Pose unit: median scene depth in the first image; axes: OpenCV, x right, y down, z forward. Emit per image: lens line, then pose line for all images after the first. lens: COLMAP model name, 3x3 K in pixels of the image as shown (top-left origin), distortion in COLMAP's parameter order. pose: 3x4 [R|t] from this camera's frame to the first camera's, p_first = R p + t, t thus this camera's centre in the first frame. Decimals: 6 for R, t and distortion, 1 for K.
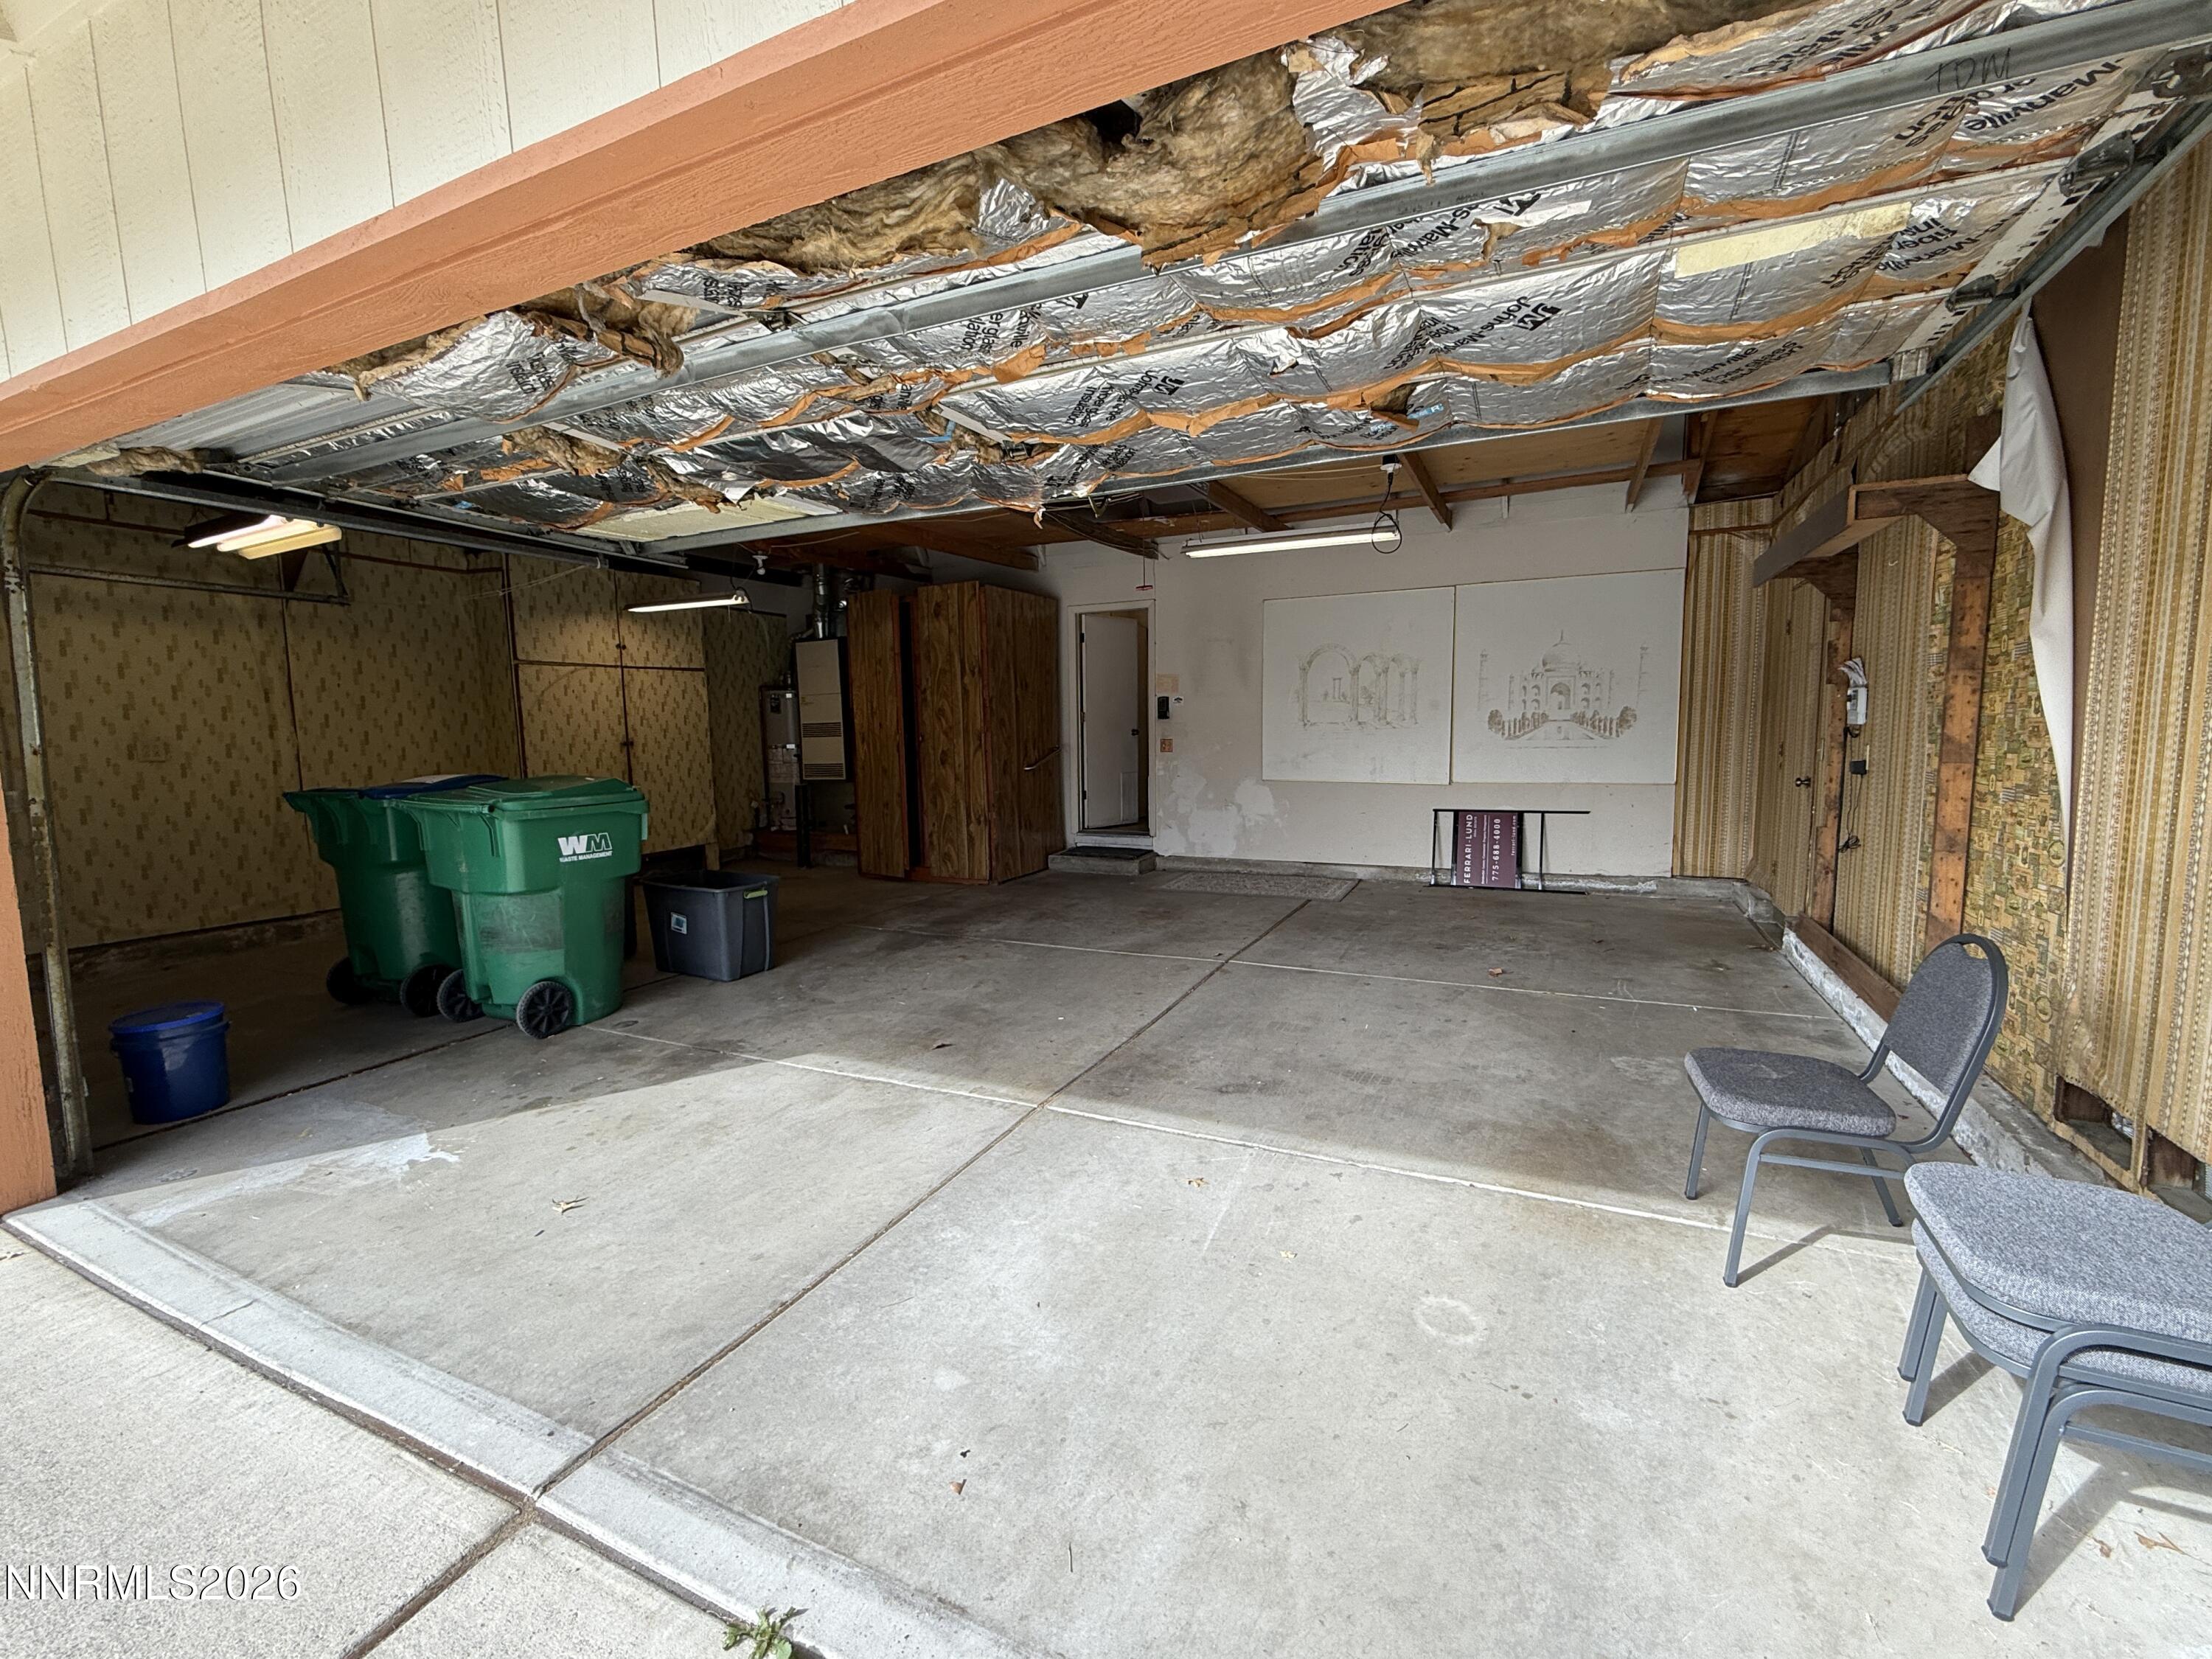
lens RADIAL K [[916.1, 0, 1114.2], [0, 916.1, 823.2], [0, 0, 1]] dist [0.000326, -0.000417]
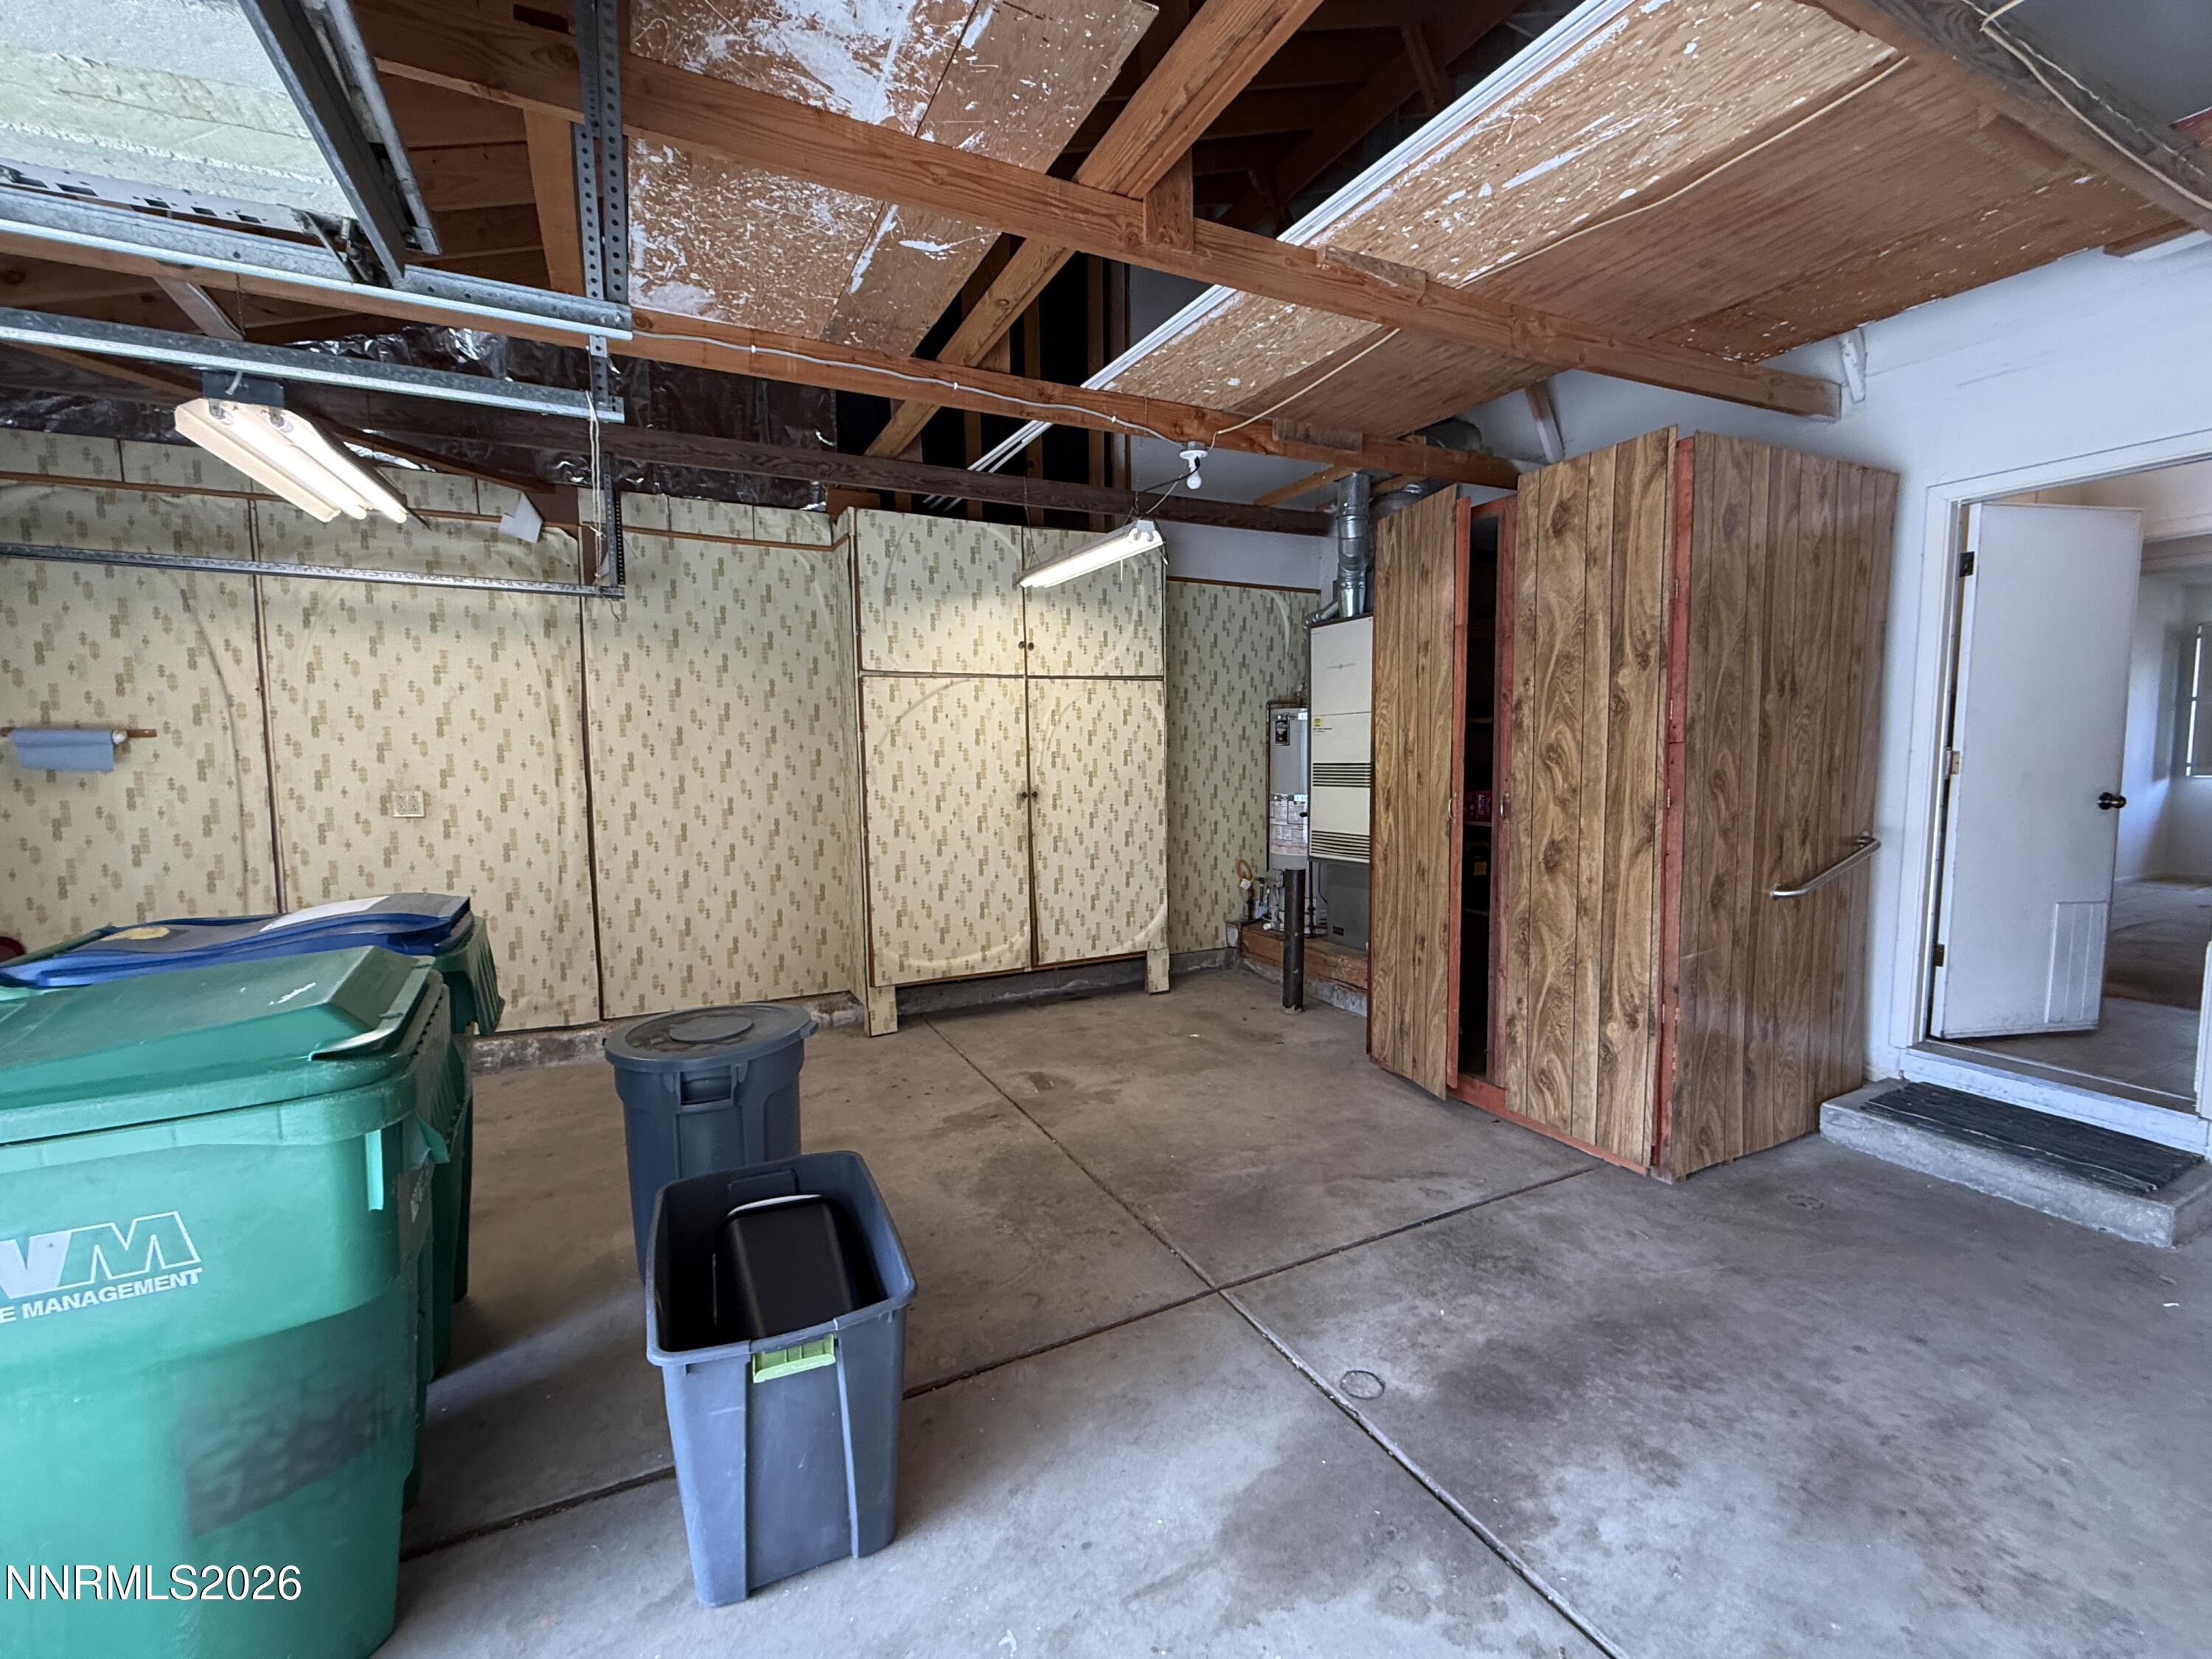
lens RADIAL K [[916.1, 0, 1114.2], [0, 916.1, 823.2], [0, 0, 1]] dist [0.000326, -0.000417]
pose [[0.780317, 0.062329, -0.622271, -0.079126], [-0.071726, 0.997375, 0.009957, -0.077959], [0.621258, 0.036864, 0.782739, 0.533282]]
